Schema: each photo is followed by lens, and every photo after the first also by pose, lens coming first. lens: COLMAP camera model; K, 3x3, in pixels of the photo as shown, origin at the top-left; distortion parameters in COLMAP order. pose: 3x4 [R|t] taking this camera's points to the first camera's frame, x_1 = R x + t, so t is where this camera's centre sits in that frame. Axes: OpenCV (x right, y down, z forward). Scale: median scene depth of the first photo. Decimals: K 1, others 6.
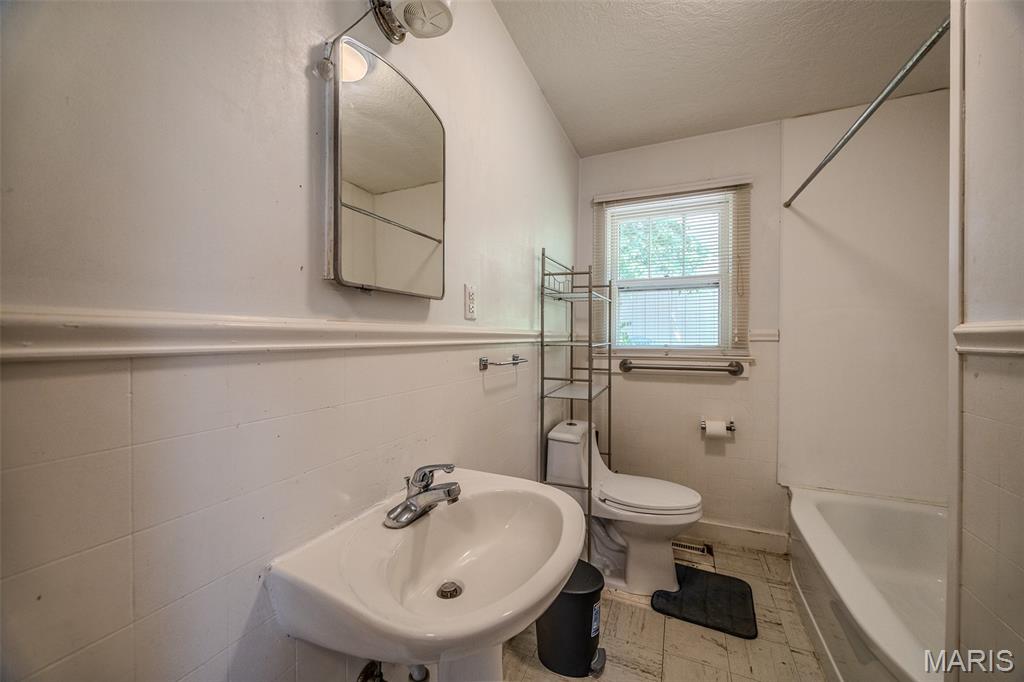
lens RADIAL K [[387.5, 0, 513.8], [0, 387.5, 342.2], [0, 0, 1]] dist [0.000120, -0.000042]
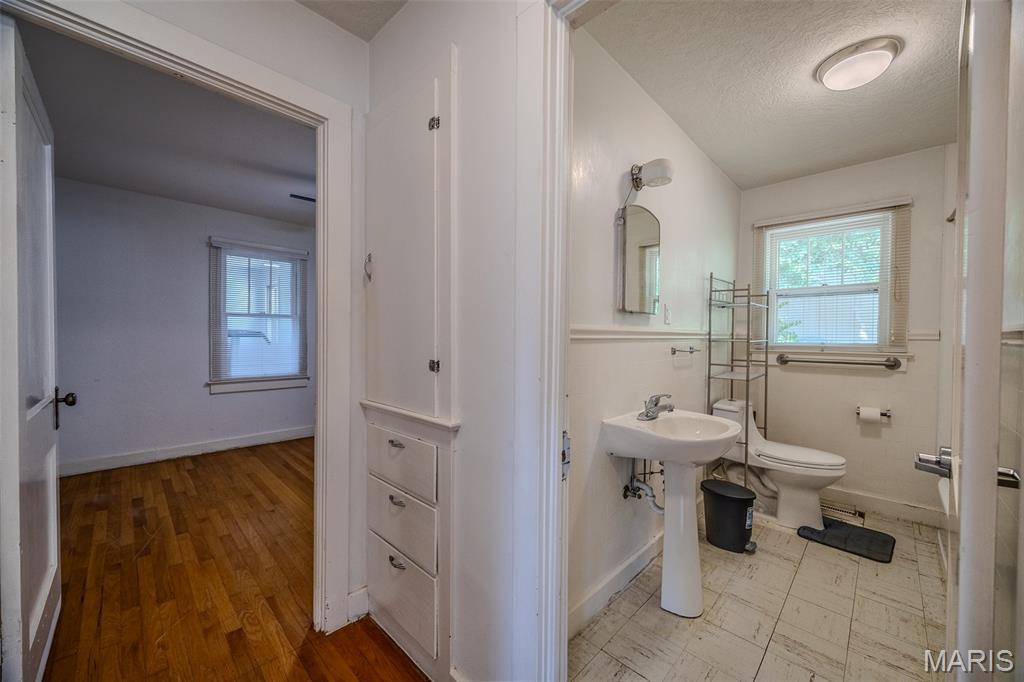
lens RADIAL K [[387.5, 0, 513.8], [0, 387.5, 342.2], [0, 0, 1]] dist [0.000120, -0.000042]
pose [[0.936870, 0.012280, -0.349462, -0.095102], [-0.011743, 0.999924, 0.003656, 0.014876], [0.349480, 0.000679, 0.936943, -0.539030]]
